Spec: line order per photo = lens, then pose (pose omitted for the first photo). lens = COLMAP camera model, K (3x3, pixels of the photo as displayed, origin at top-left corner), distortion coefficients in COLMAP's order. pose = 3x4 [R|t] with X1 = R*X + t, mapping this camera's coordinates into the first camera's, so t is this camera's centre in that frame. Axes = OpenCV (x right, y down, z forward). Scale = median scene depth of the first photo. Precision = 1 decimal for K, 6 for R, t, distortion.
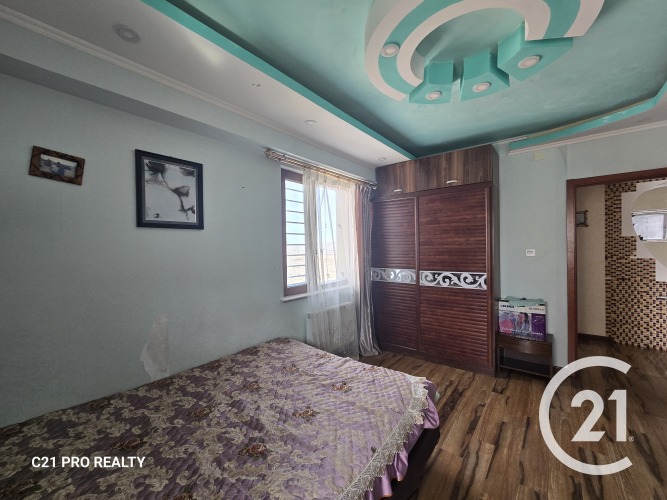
lens RADIAL K [[271.3, 0, 332.9], [0, 271.3, 249.0], [0, 0, 1]] dist [0.003066, -0.000278]
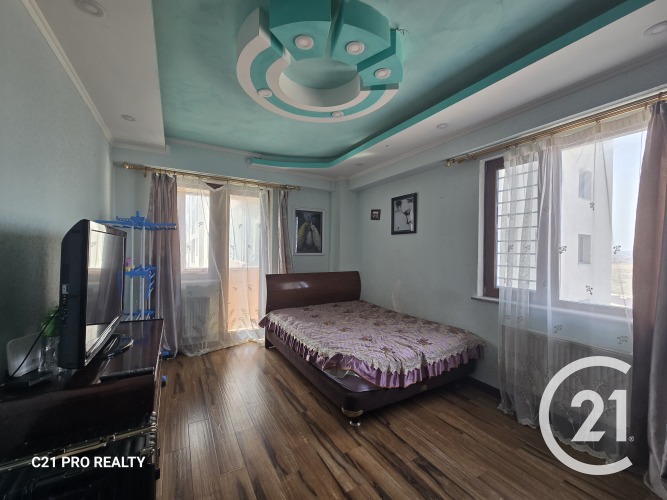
lens RADIAL K [[271.3, 0, 331.7], [0, 271.3, 249.9], [0, 0, 1]] dist [0.003066, -0.000278]
pose [[-0.345867, 0.011267, -0.938216, 1.332150], [-0.013821, 0.999758, 0.017101, 0.006633], [0.938182, 0.018882, -0.345628, 1.209439]]
